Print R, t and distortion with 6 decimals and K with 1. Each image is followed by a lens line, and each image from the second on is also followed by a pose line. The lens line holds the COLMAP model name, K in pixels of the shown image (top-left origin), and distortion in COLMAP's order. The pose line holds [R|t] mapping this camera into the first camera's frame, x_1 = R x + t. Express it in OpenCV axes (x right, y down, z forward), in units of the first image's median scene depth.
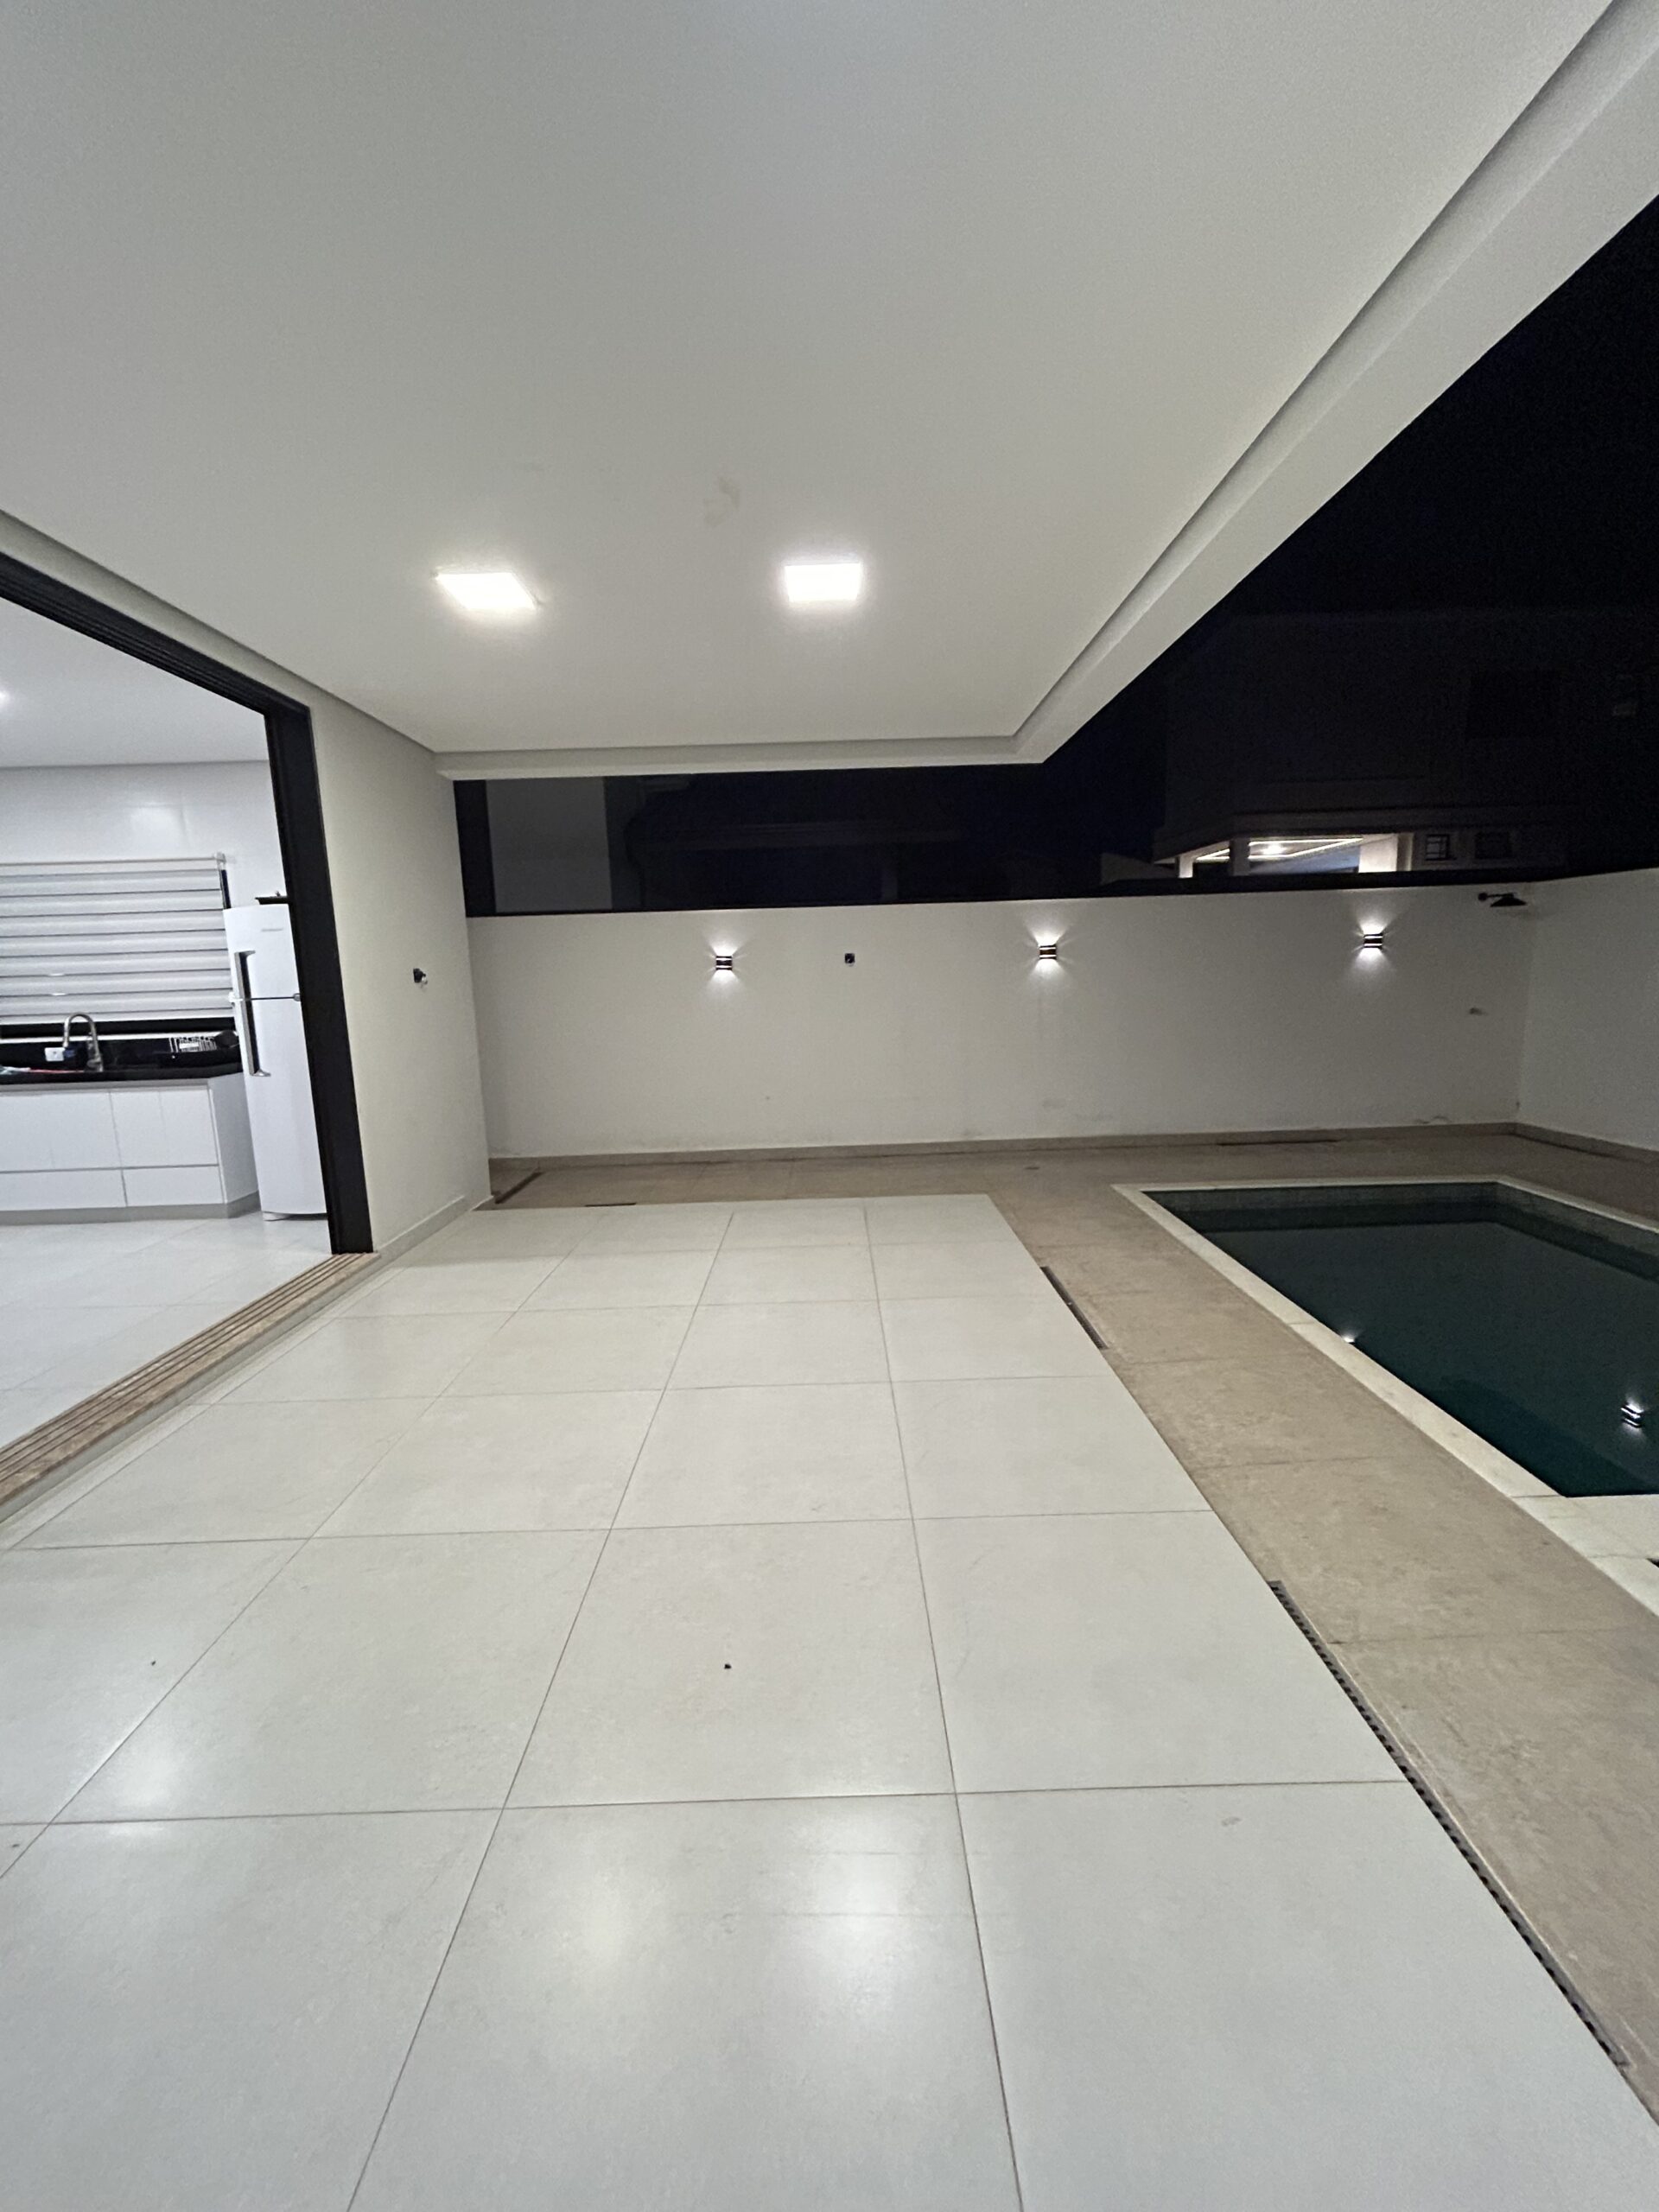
lens RADIAL K [[895.4, 0, 846.6], [0, 895.4, 1109.4], [0, 0, 1]] dist [0.001356, 0.000368]
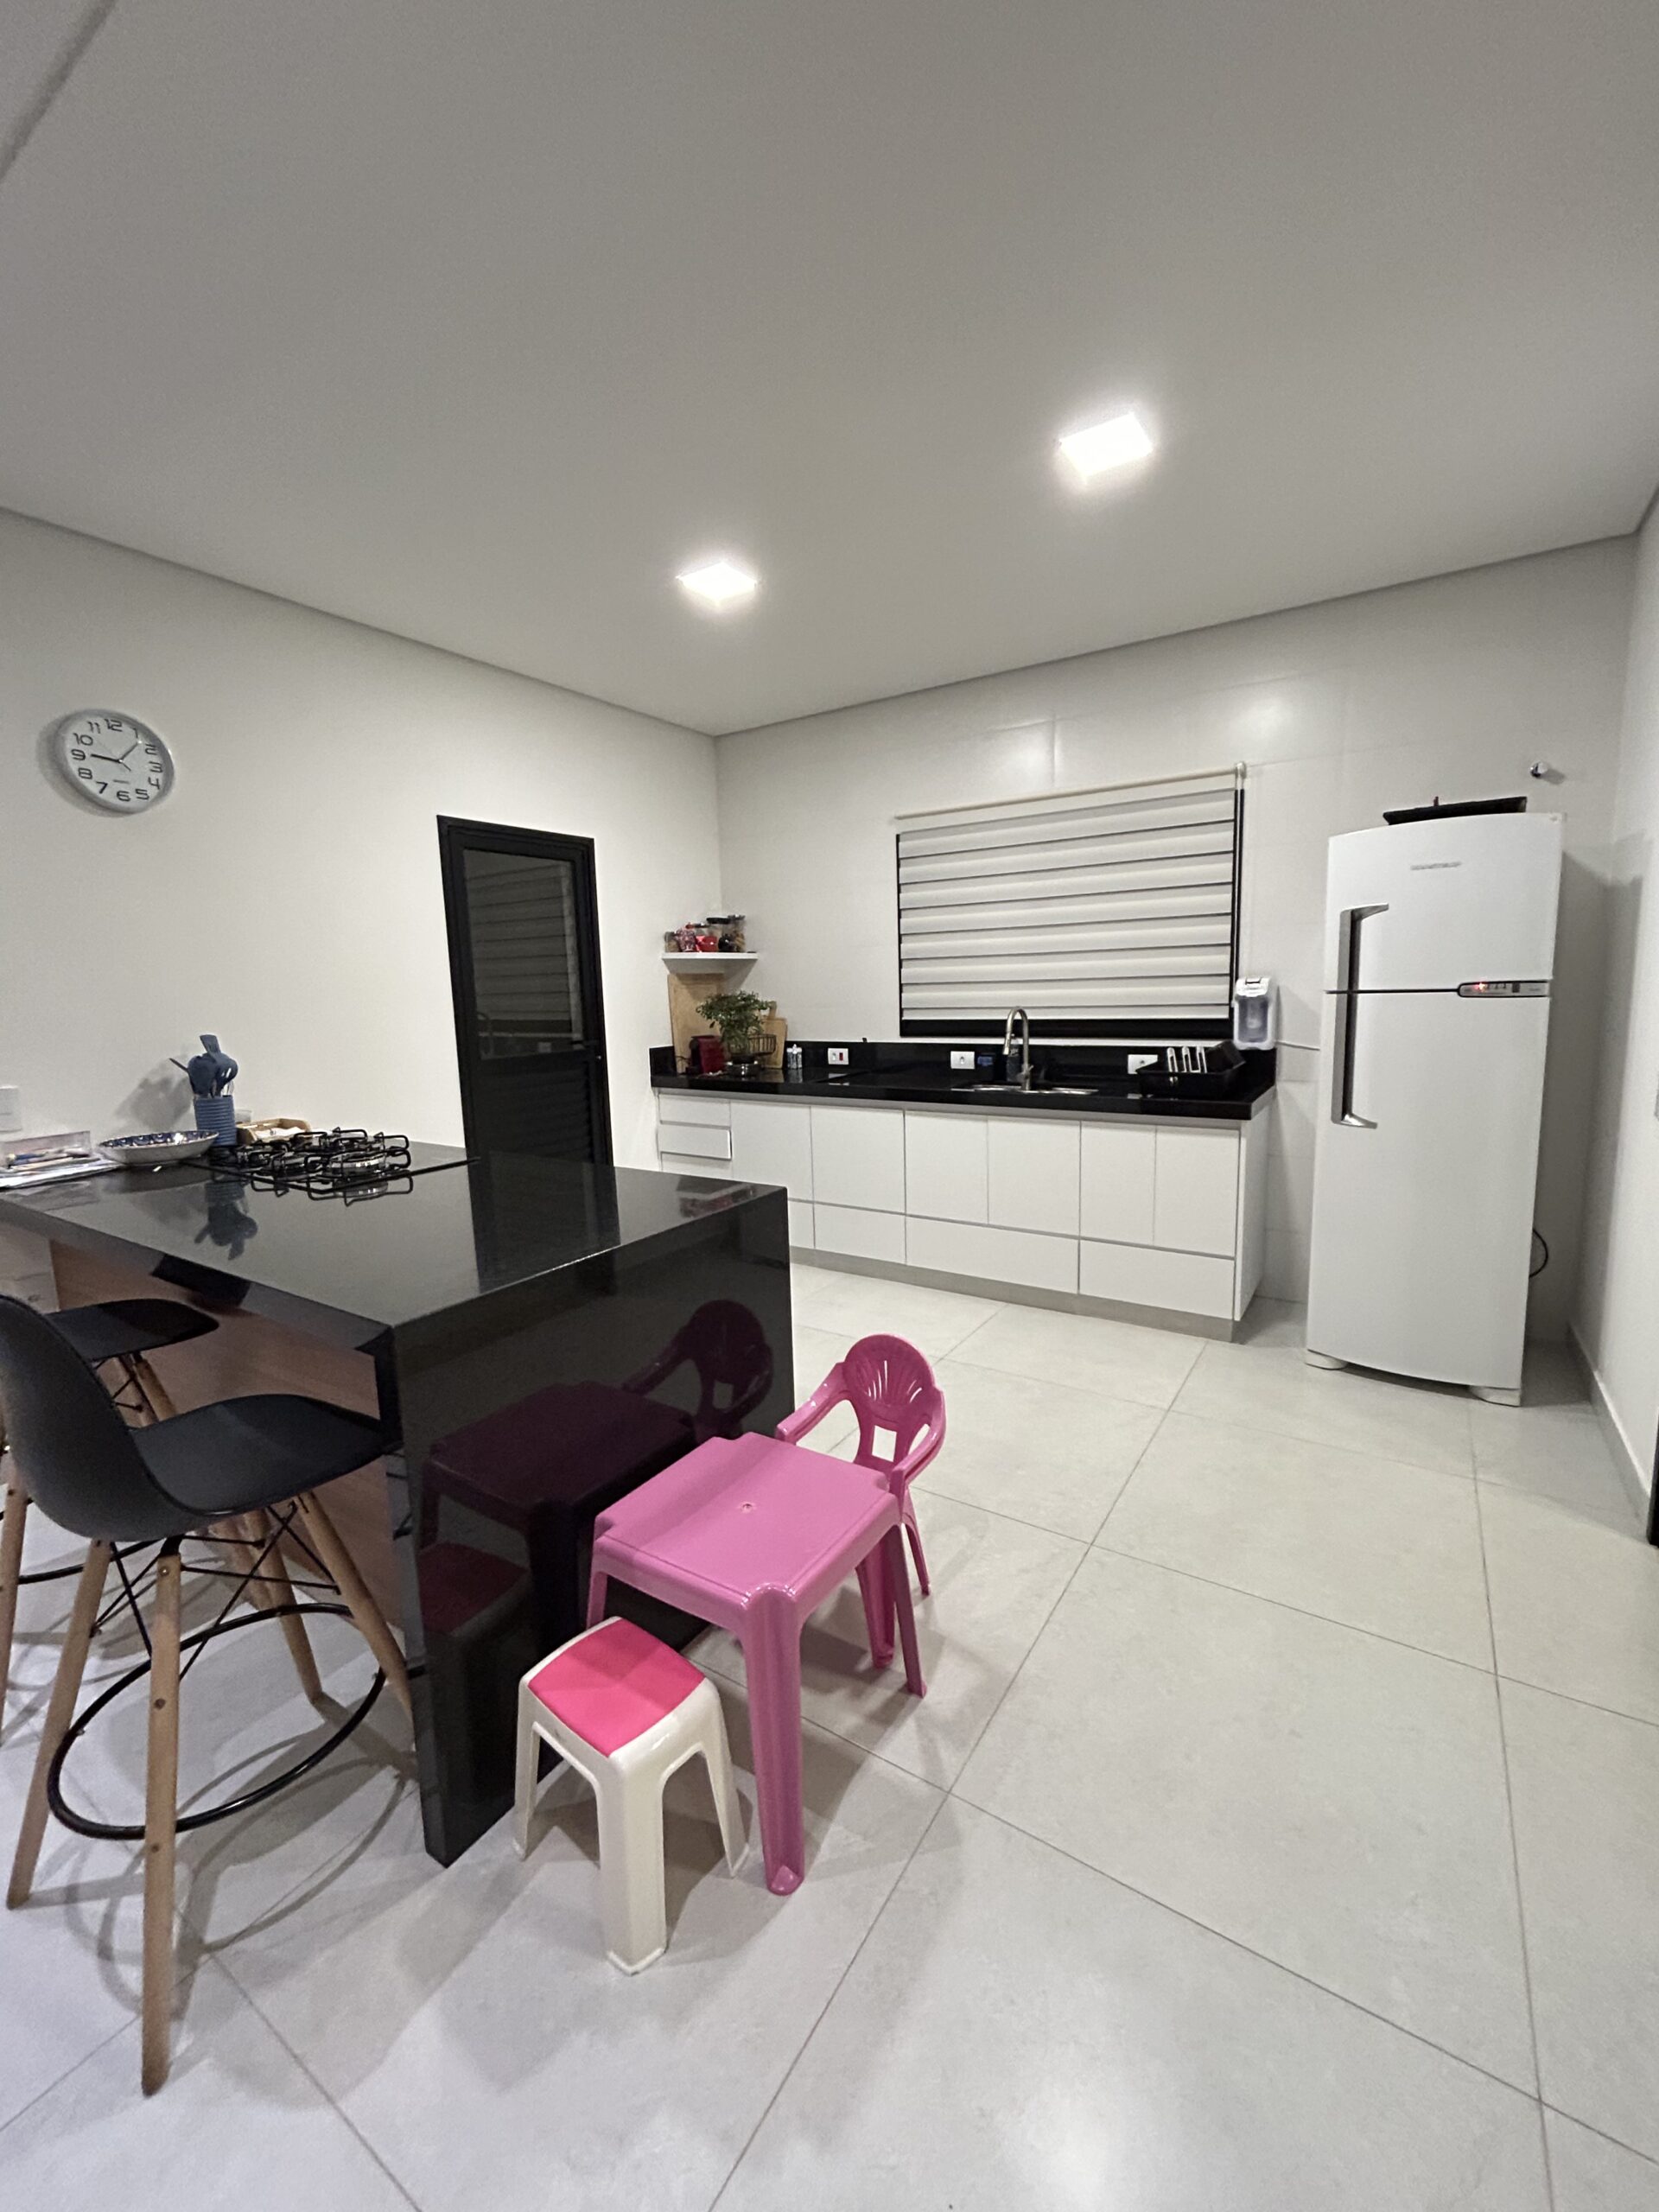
lens RADIAL K [[895.4, 0, 825.9], [0, 895.4, 1103.6], [0, 0, 1]] dist [0.001356, 0.000368]
pose [[0.833446, 0.084893, -0.546042, -0.572152], [-0.086059, 0.996013, 0.023495, -0.032793], [0.545859, 0.027410, 0.837429, 0.306597]]
